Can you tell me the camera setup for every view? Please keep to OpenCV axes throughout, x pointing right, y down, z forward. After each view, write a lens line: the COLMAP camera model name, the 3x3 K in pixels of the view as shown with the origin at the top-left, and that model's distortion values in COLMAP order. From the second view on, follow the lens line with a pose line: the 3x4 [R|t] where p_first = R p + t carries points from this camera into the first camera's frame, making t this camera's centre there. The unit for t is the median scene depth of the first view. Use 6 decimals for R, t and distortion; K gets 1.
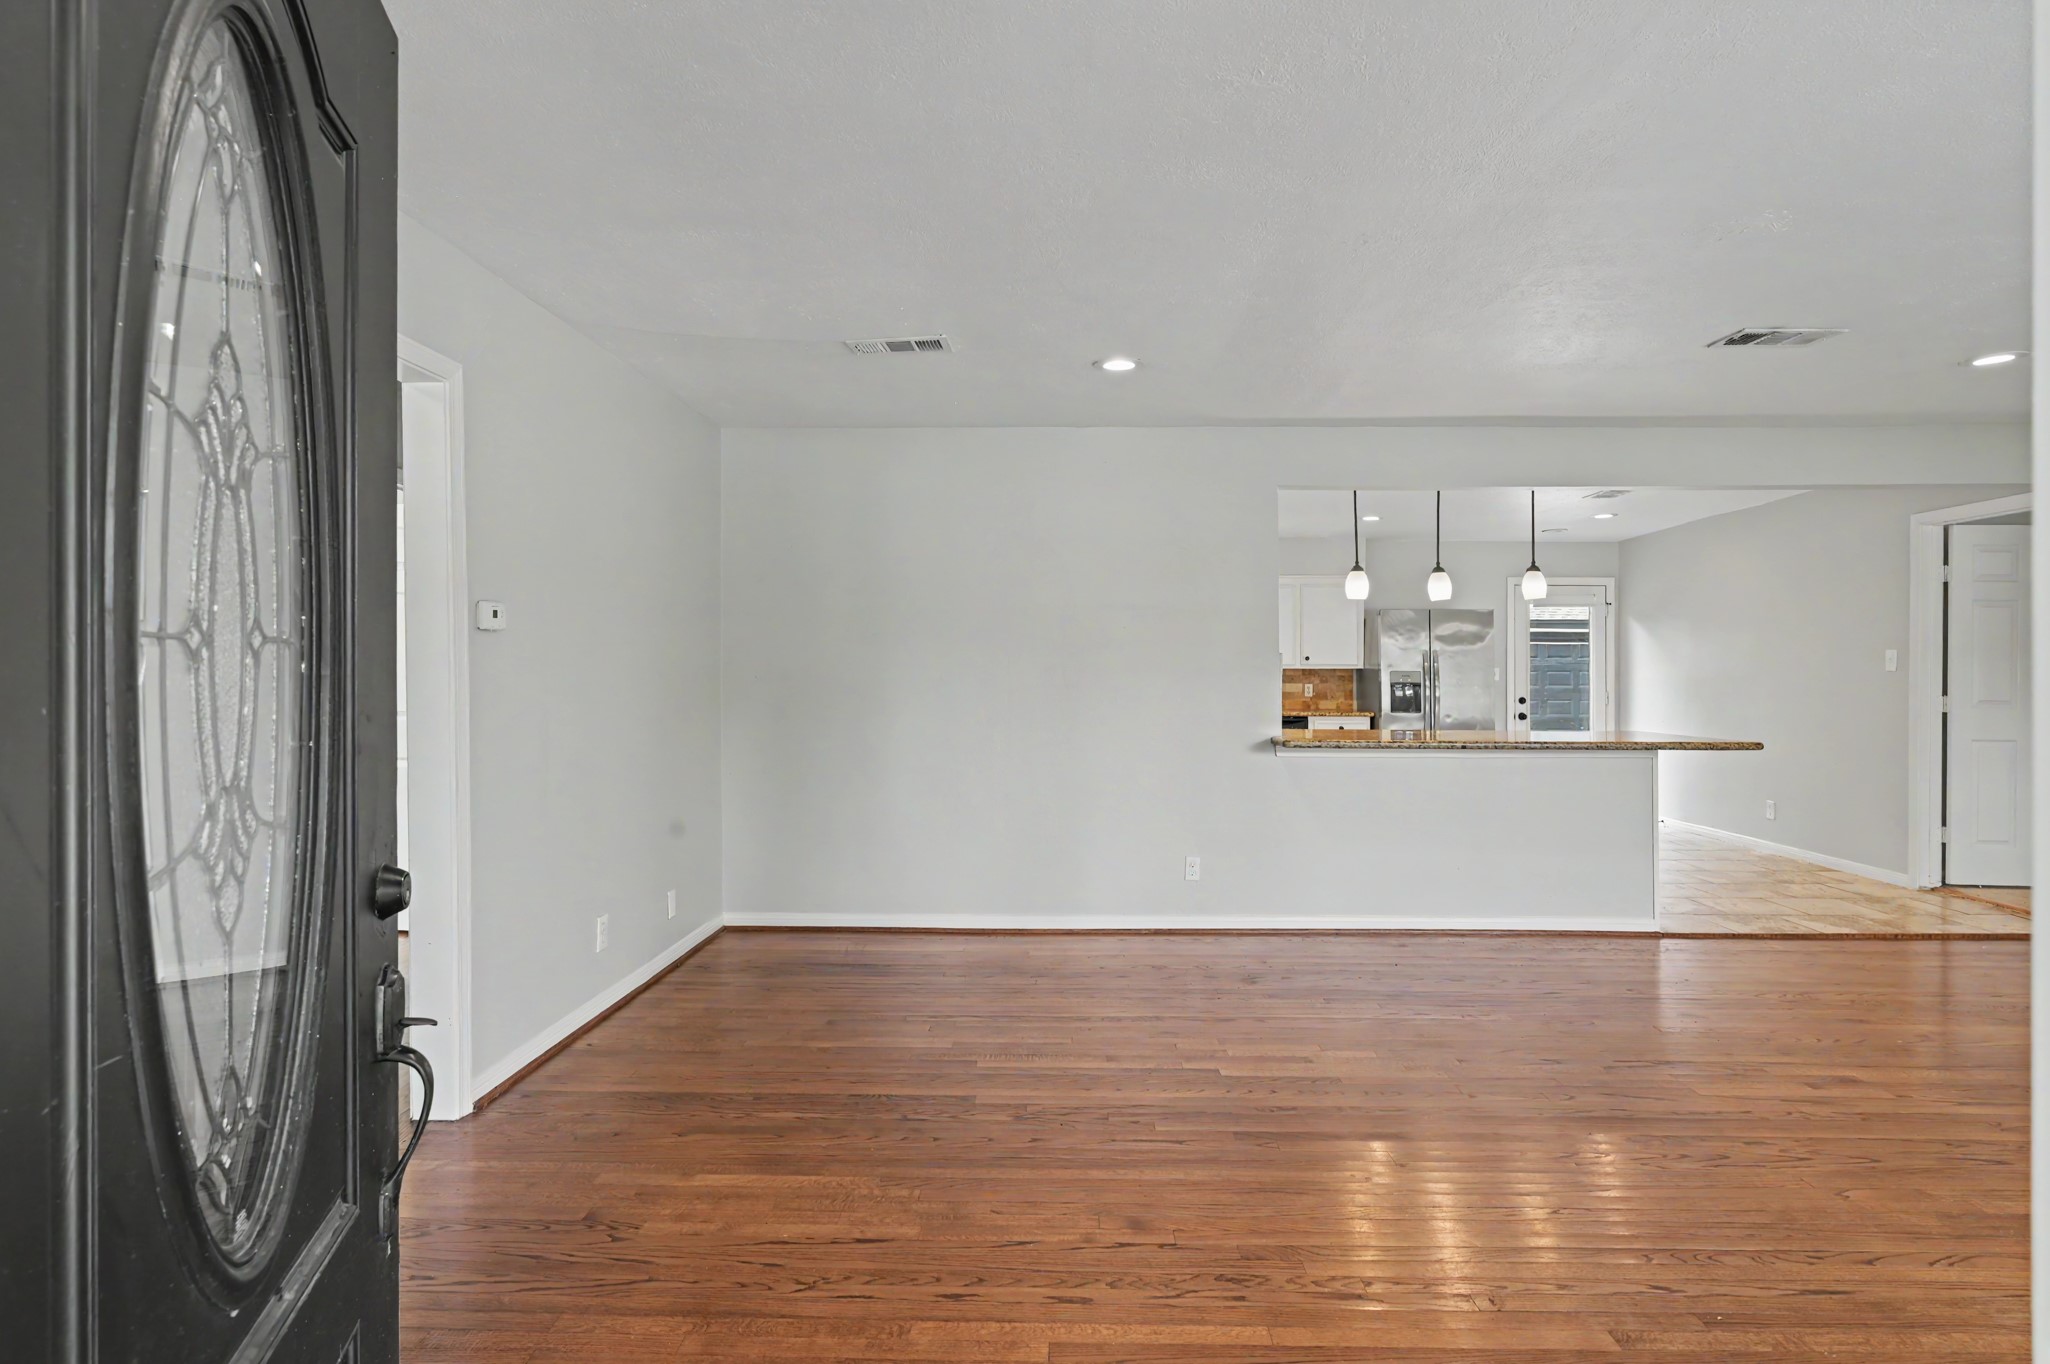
lens RADIAL K [[1068.0, 0, 1038.5], [0, 1068.0, 686.2], [0, 0, 1]] dist [0.000095, -0.002498]
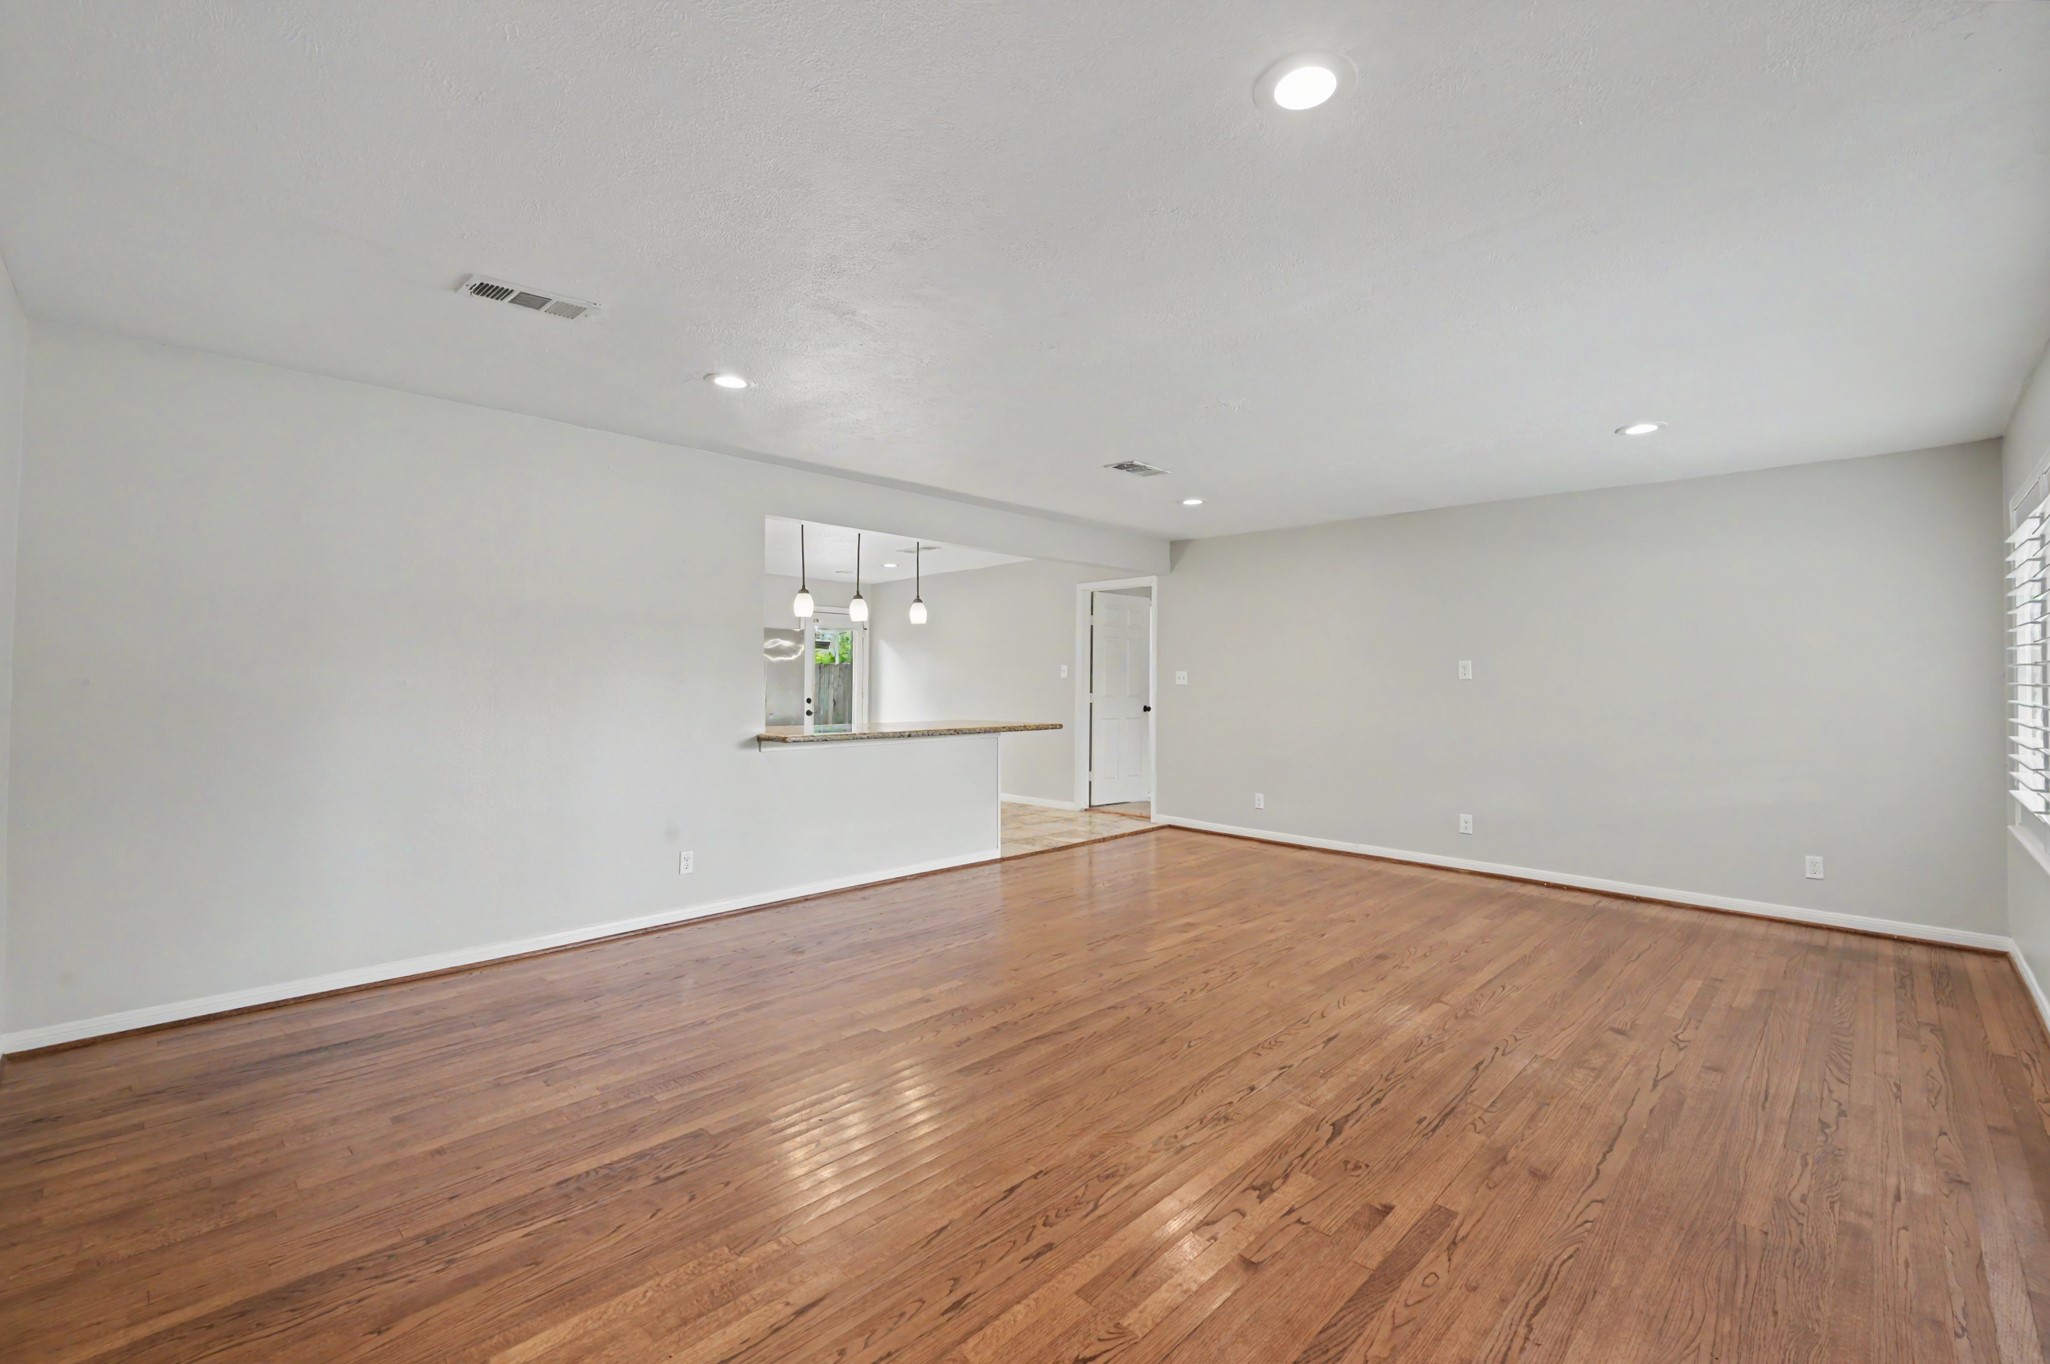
lens RADIAL K [[871.8, 0, 1024.3], [0, 871.8, 676.4], [0, 0, 1]] dist [-0.003613, 0.000305]
pose [[0.682706, 0.005517, 0.730672, -0.258346], [0.007600, 0.999864, -0.014651, 0.001792], [-0.730654, 0.015556, 0.682571, 0.164767]]
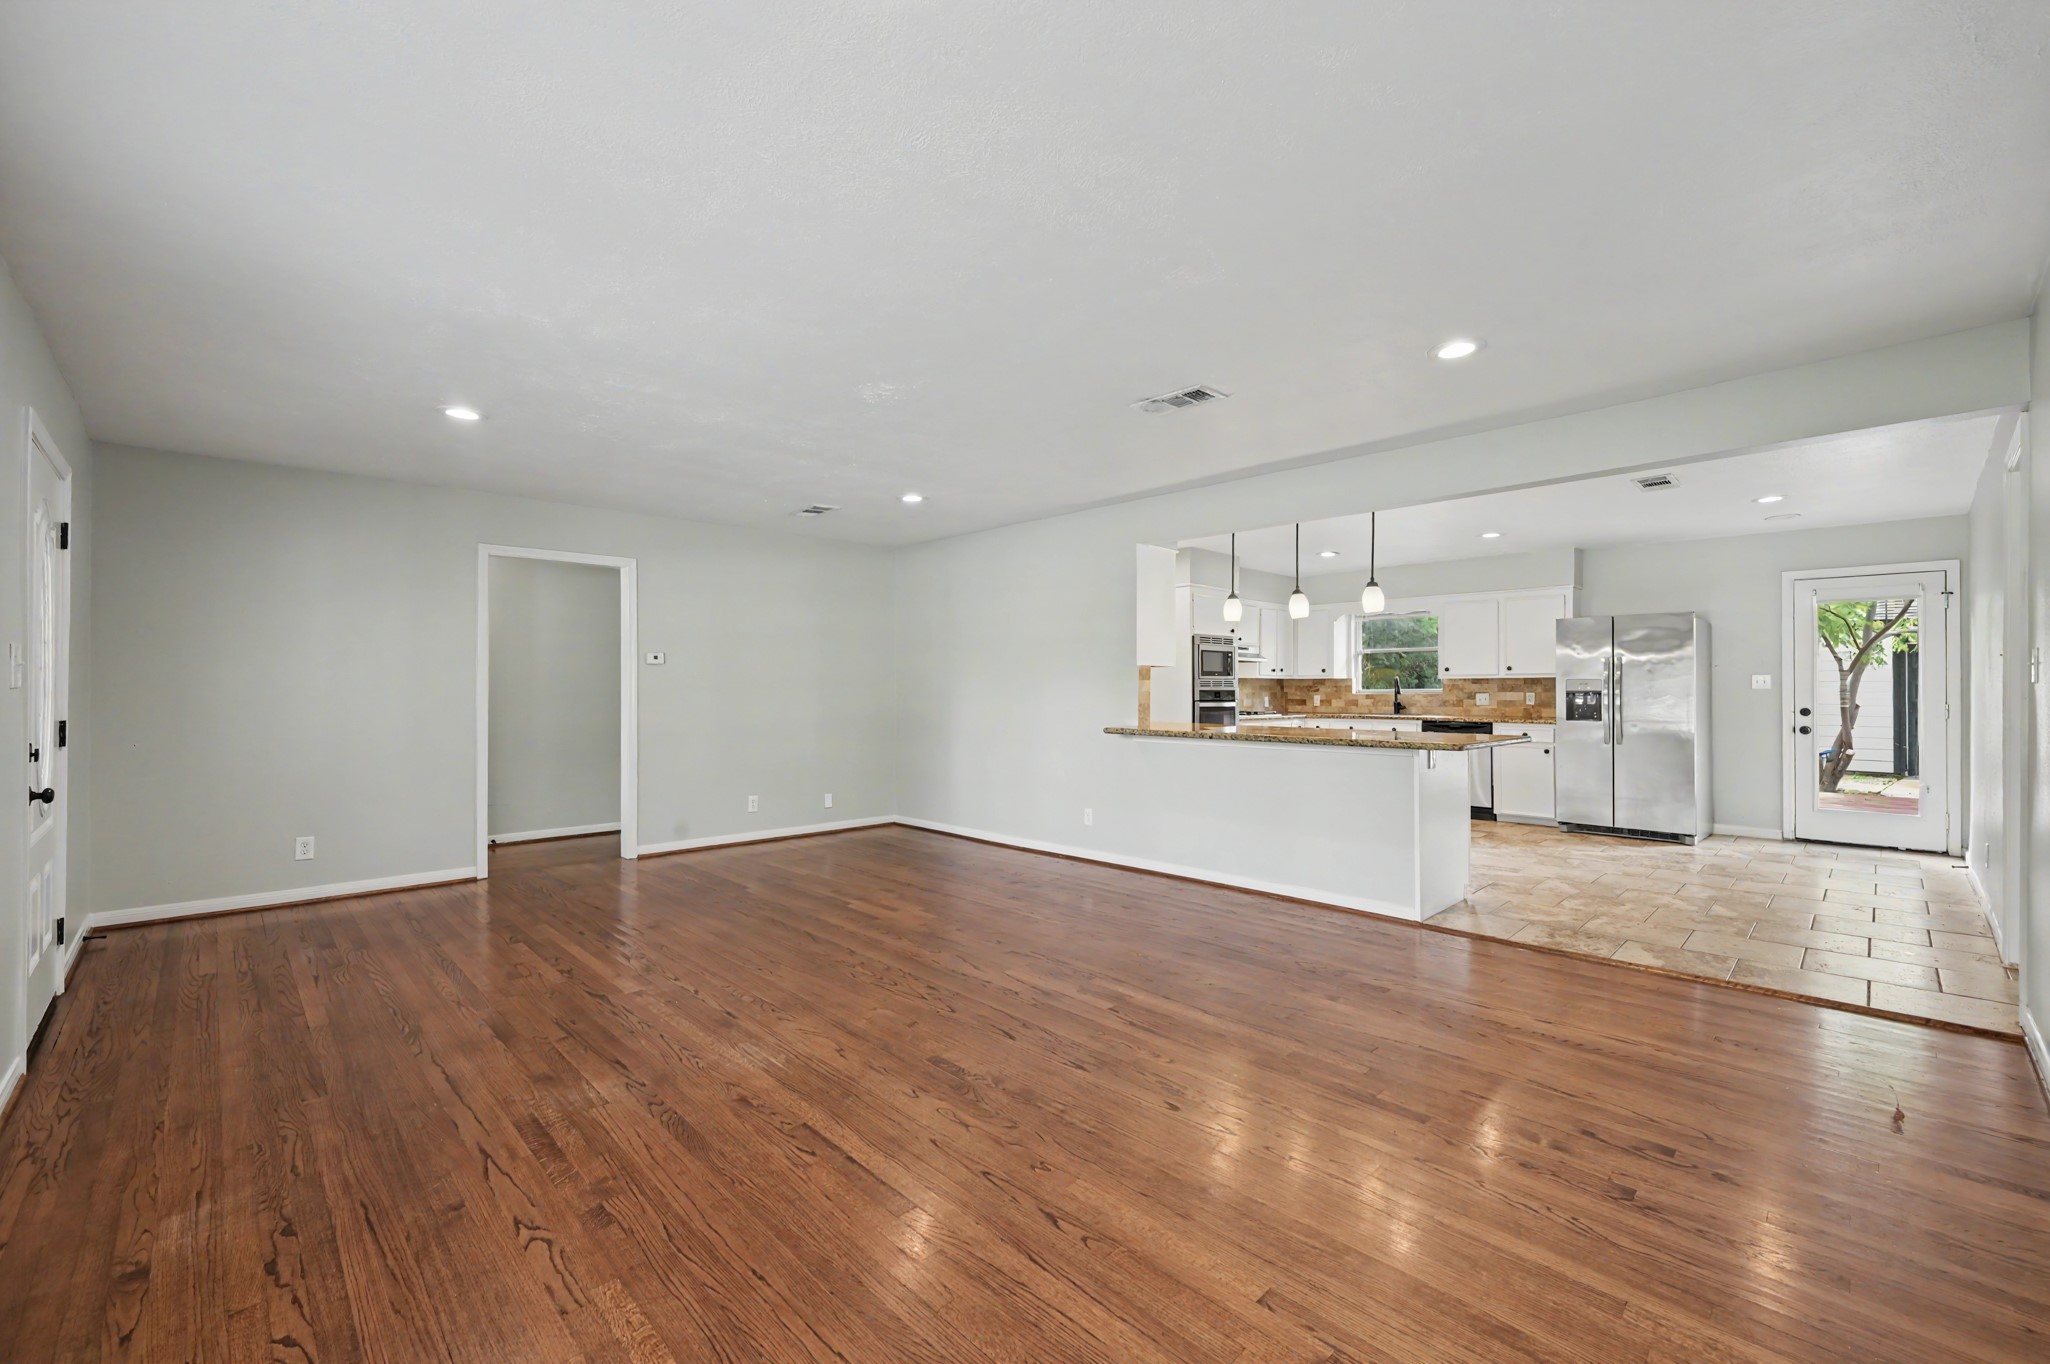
lens RADIAL K [[836.5, 0, 1029.9], [0, 836.5, 683.2], [0, 0, 1]] dist [0.001195, -0.000657]
pose [[0.720143, -0.006213, -0.693798, 0.870001], [-0.006515, 0.999855, -0.015717, 0.009090], [0.693795, 0.015838, 0.719999, 0.131262]]
